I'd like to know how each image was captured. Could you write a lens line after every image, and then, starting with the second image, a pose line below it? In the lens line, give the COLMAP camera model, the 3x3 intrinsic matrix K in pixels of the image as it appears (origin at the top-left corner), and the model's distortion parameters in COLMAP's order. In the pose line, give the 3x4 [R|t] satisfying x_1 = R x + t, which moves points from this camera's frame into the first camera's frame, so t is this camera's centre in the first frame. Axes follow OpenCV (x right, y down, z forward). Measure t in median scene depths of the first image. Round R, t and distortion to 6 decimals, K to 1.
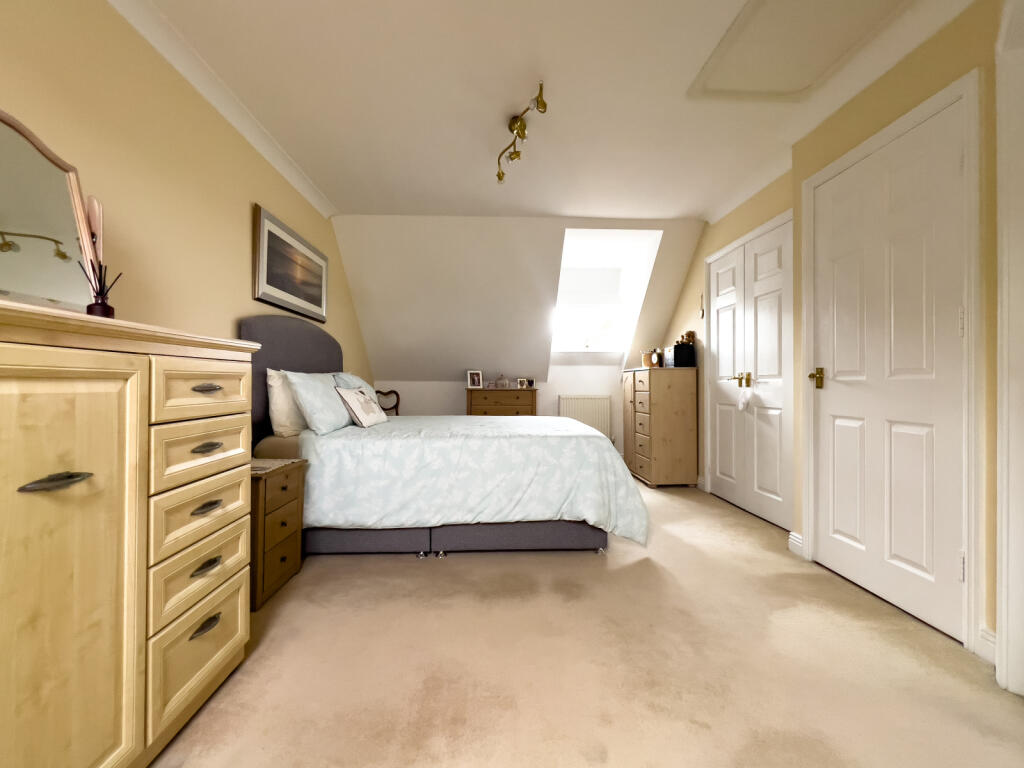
lens RADIAL K [[449.1, 0, 512.0], [0, 449.1, 384.0], [0, 0, 1]] dist [-0.000776, -0.000579]
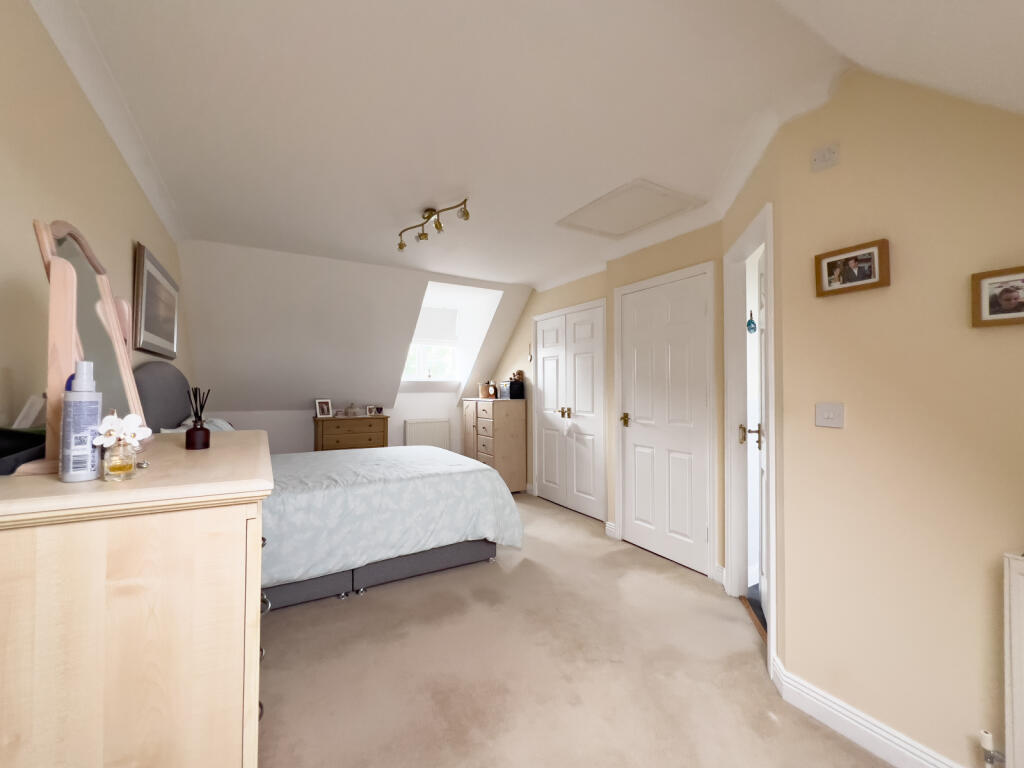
lens RADIAL K [[423.4, 0, 512.0], [0, 423.4, 384.0], [0, 0, 1]] dist [-0.003365, -0.000506]
pose [[0.881685, 0.002795, 0.471829, -0.316259], [0.000584, 0.999975, -0.007013, -0.116349], [-0.471837, 0.006459, 0.881662, -0.085675]]
